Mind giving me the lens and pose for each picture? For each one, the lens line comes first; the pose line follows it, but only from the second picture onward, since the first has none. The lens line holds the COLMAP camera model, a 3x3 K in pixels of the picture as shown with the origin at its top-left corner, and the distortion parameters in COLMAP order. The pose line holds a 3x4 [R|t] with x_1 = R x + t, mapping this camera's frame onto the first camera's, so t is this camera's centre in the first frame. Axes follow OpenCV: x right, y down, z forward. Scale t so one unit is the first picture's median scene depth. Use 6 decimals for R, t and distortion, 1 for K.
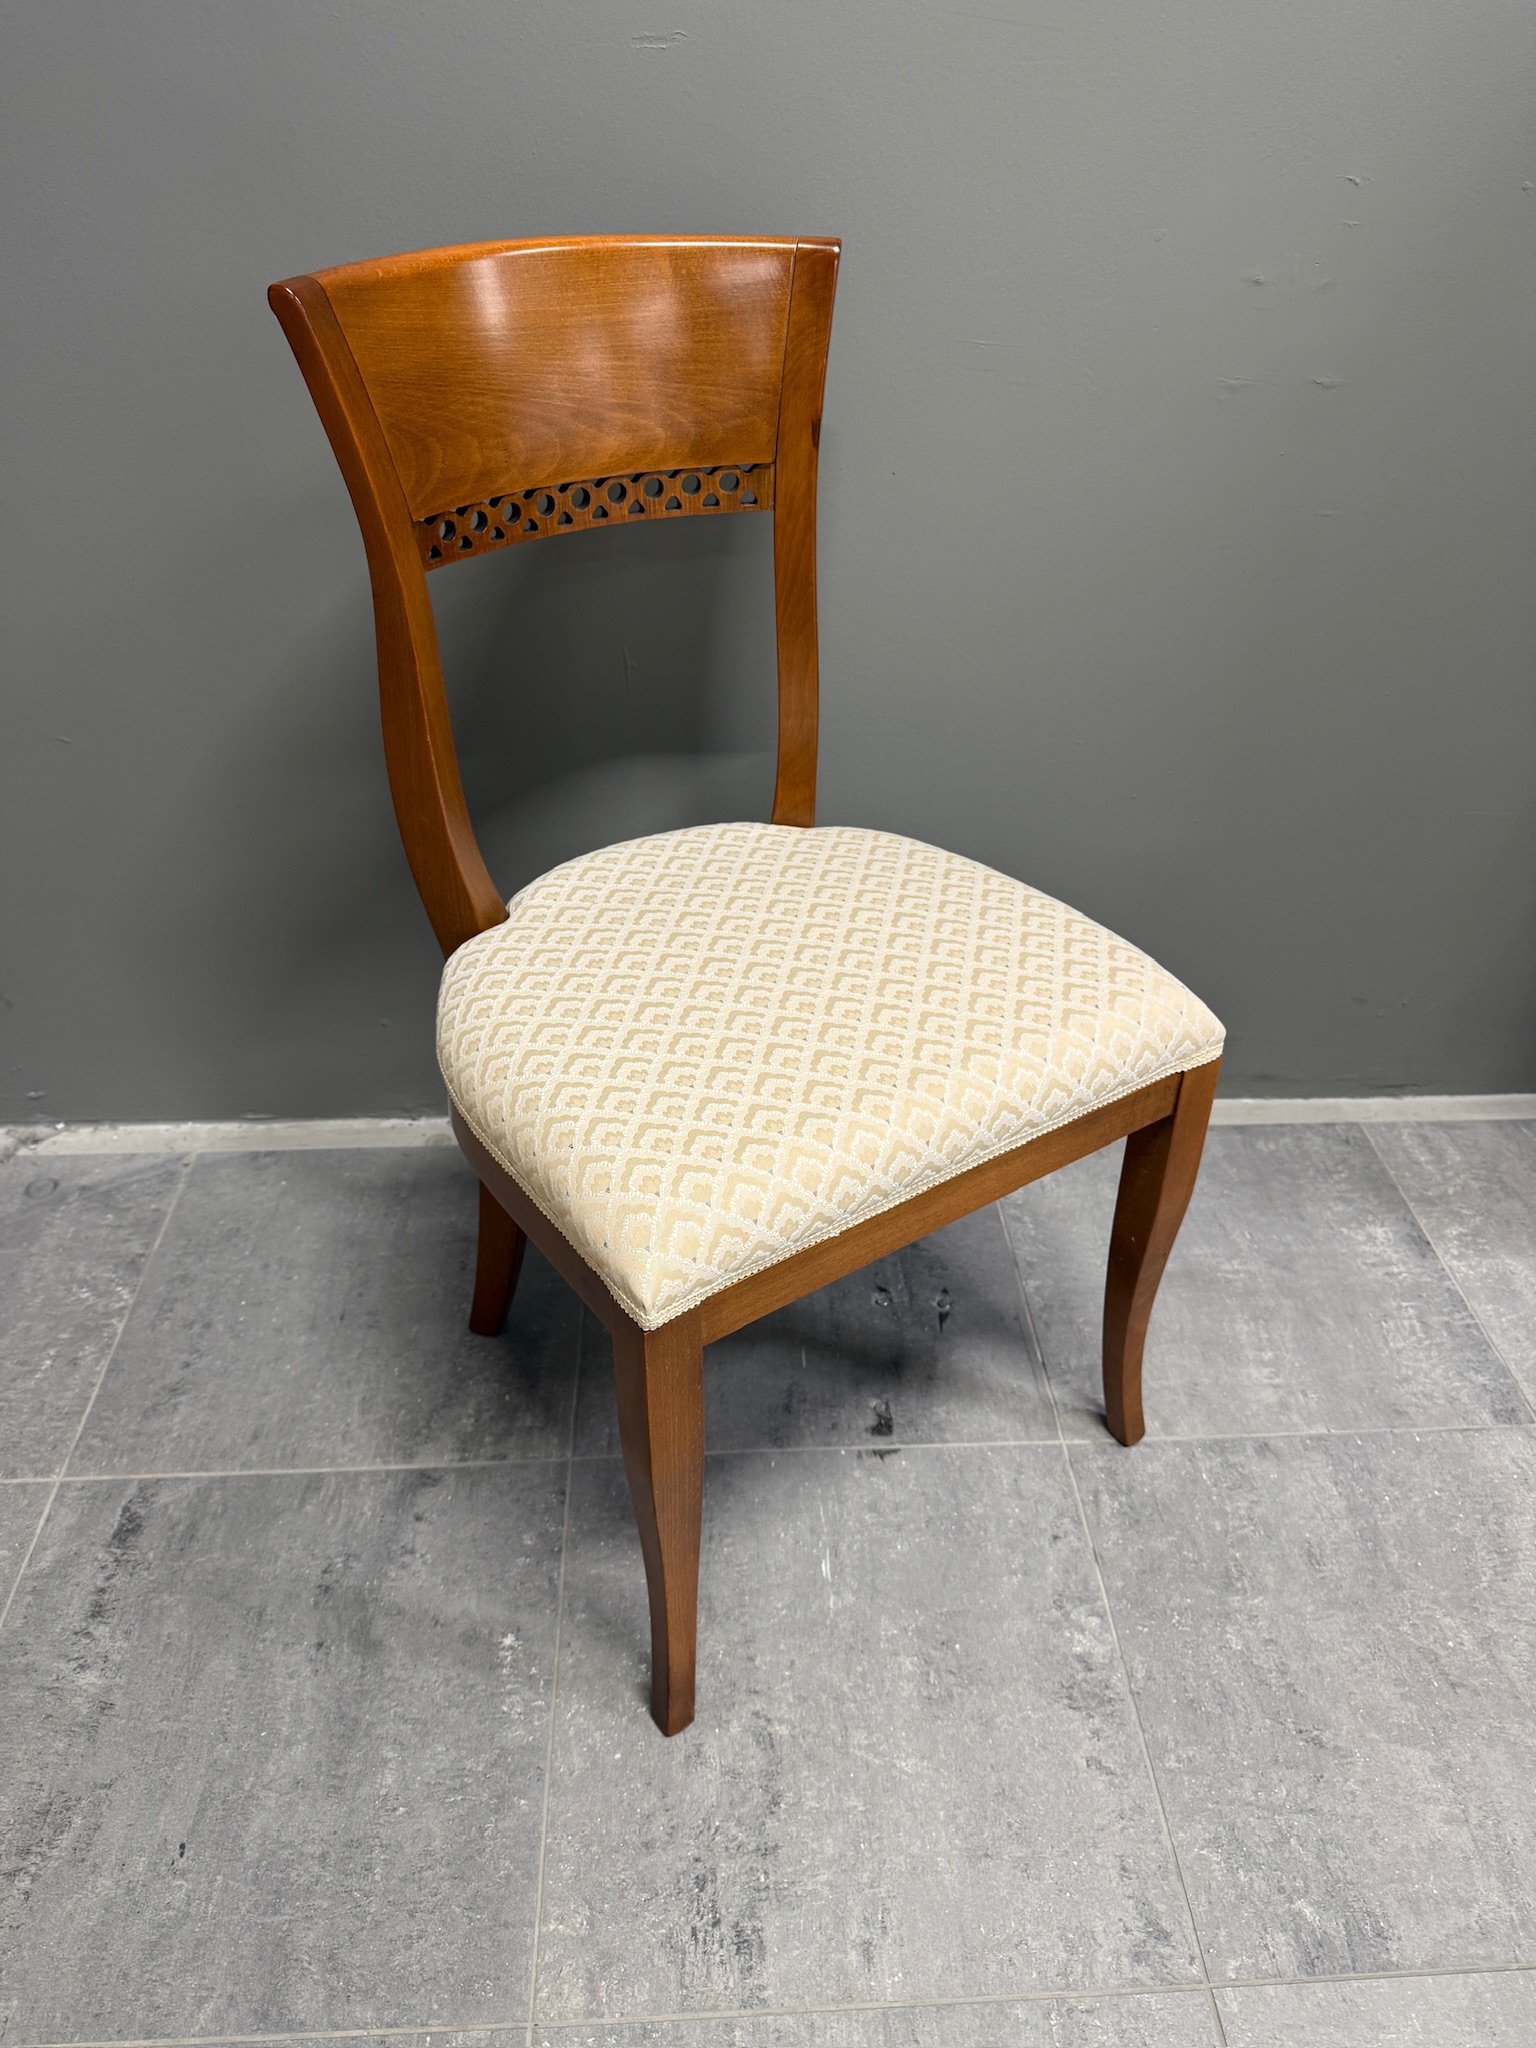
lens RADIAL K [[1493.0, 0, 758.4], [0, 1493.0, 1034.4], [0, 0, 1]] dist [0.007849, -0.016098]
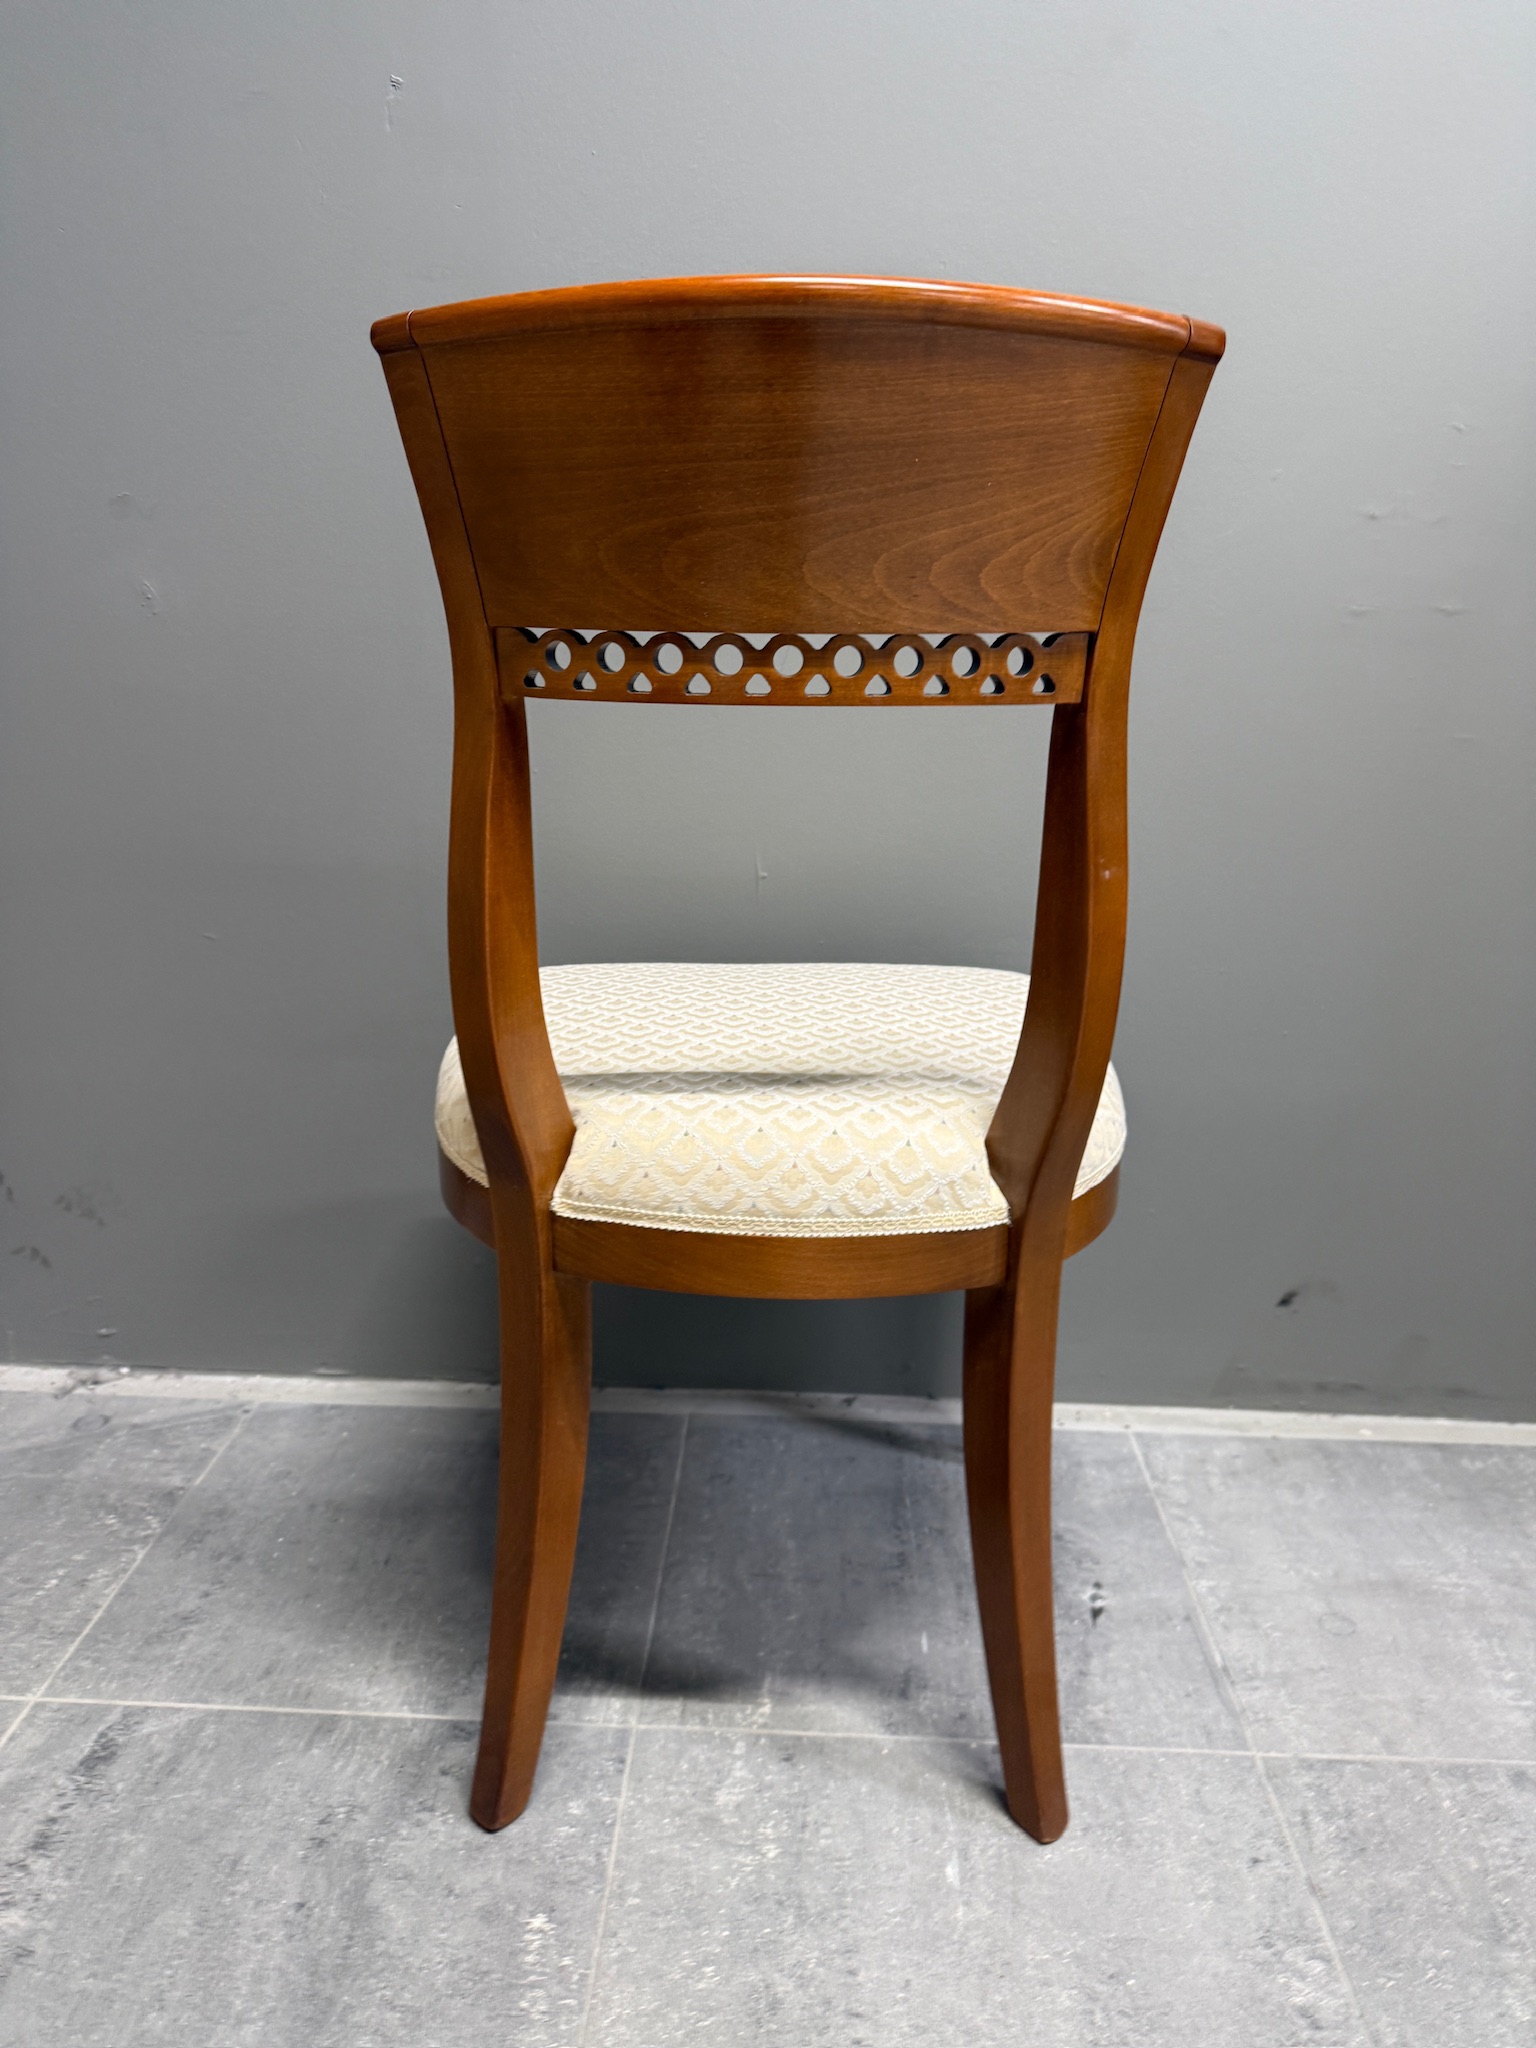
lens RADIAL K [[1493.0, 0, 740.8], [0, 1493.0, 995.5], [0, 0, 1]] dist [0.007849, -0.016098]
pose [[0.995137, 0.029367, -0.094023, -0.004330], [-0.062791, 0.924577, -0.375786, 0.237110], [0.075896, 0.379862, 0.921924, 0.110295]]
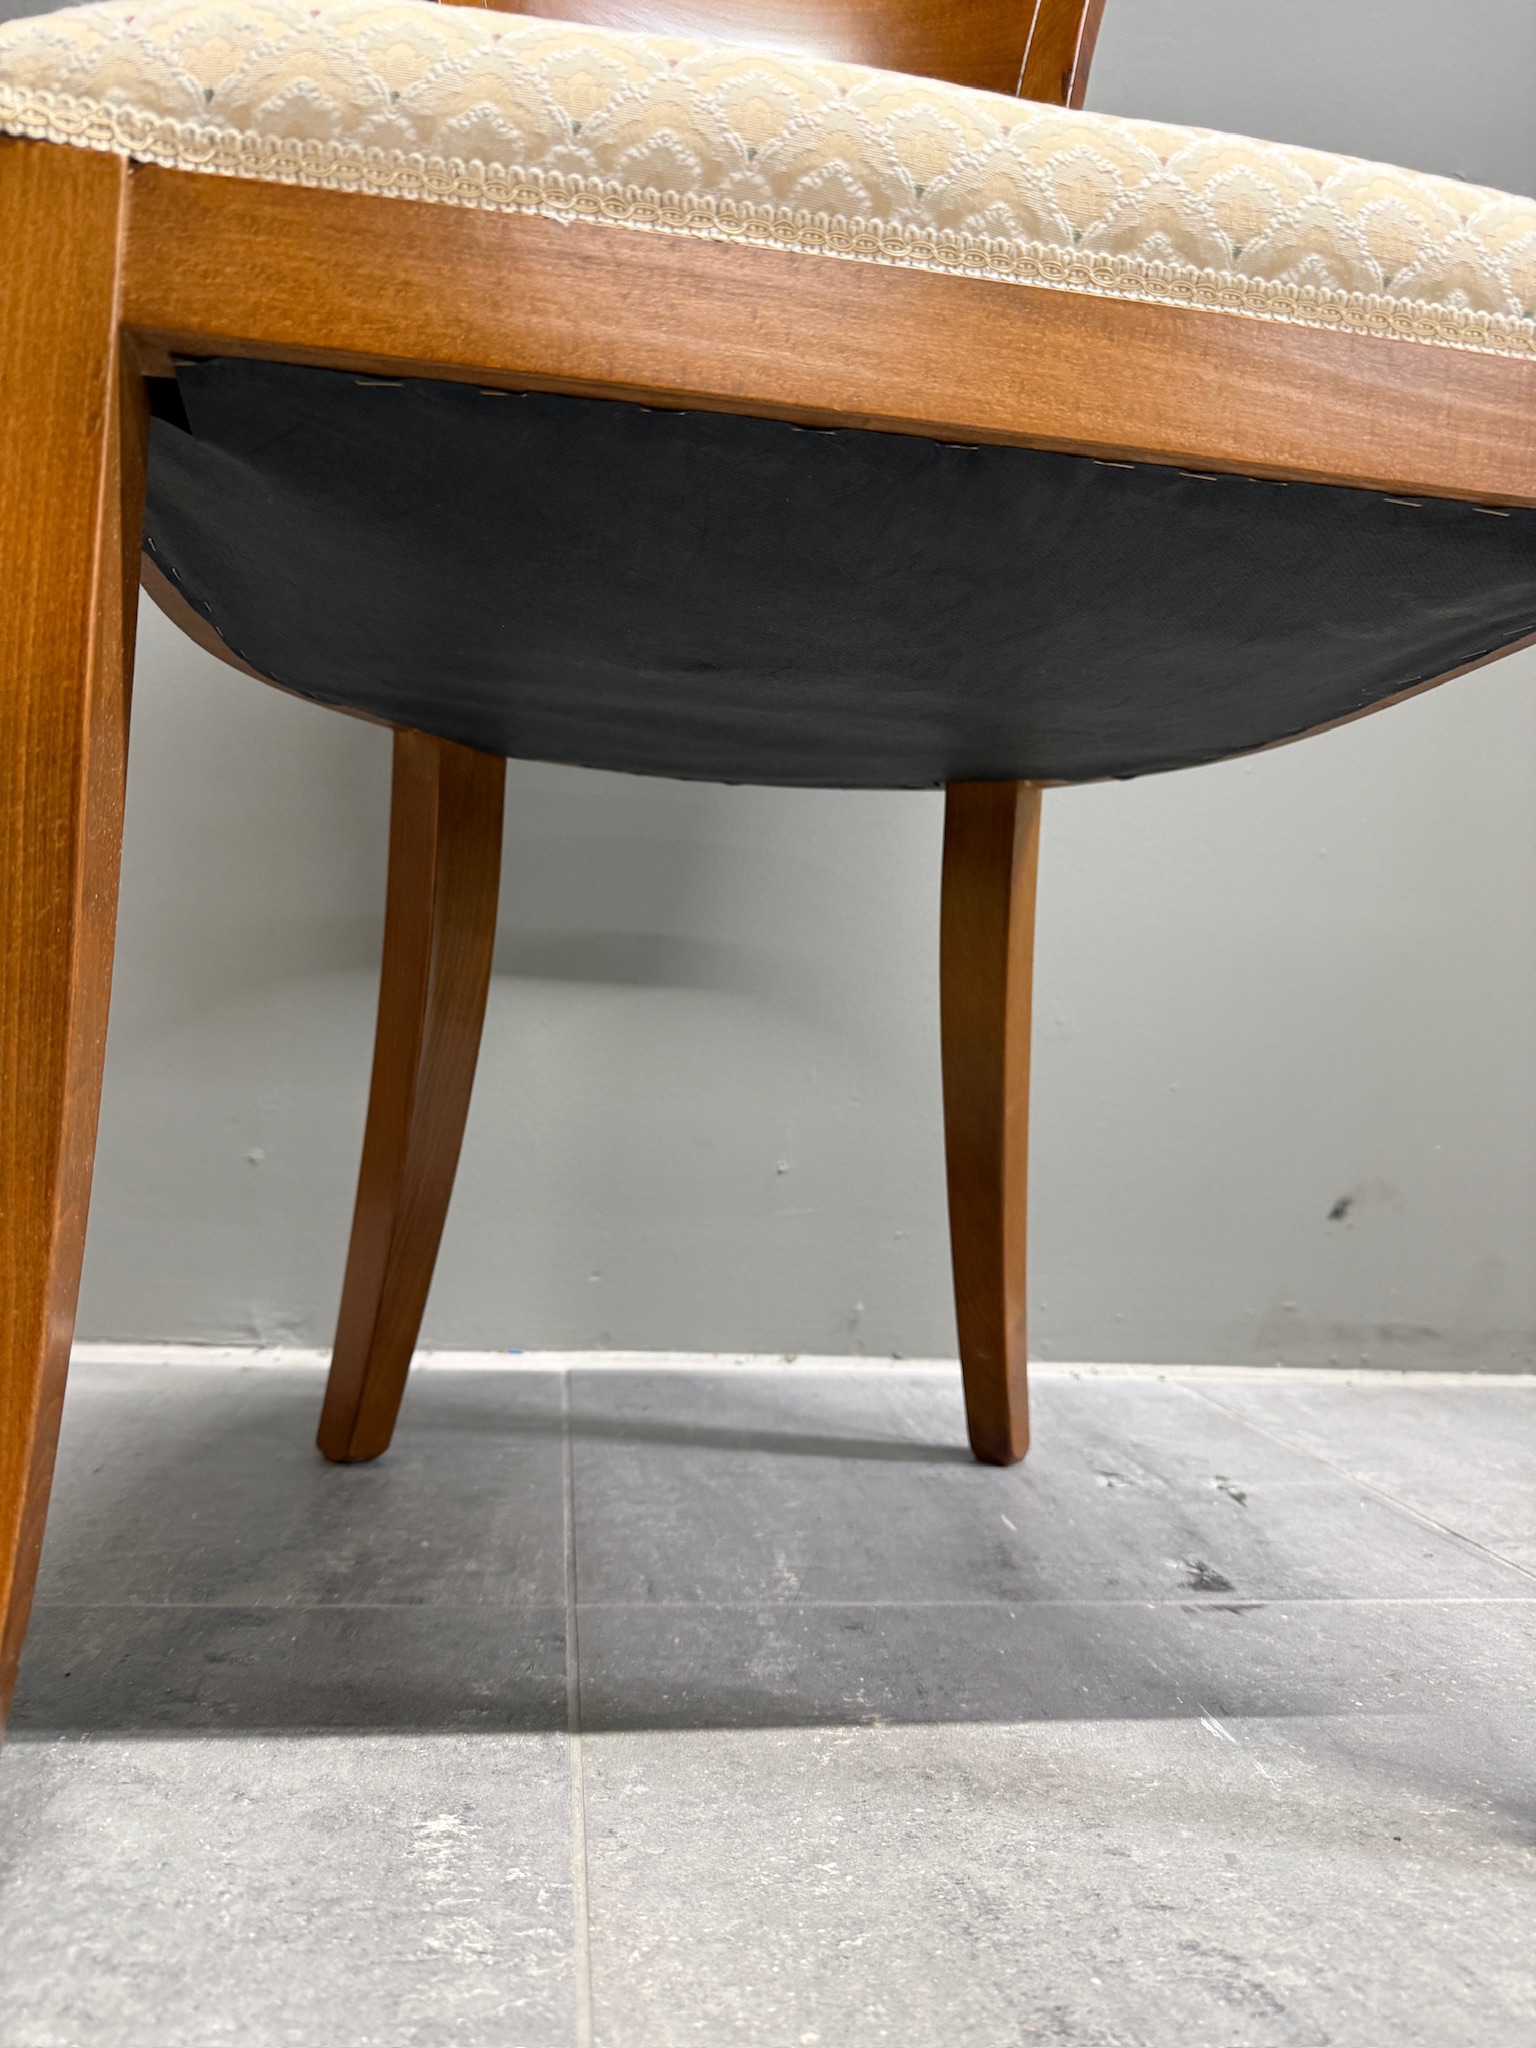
lens RADIAL K [[1493.0, 0, 764.1], [0, 1493.0, 1018.4], [0, 0, 1]] dist [0.007849, -0.016098]
pose [[0.994405, 0.048692, 0.093745, -0.128204], [0.017994, 0.796388, -0.604518, 0.451864], [-0.104092, 0.602822, 0.791056, 0.569627]]
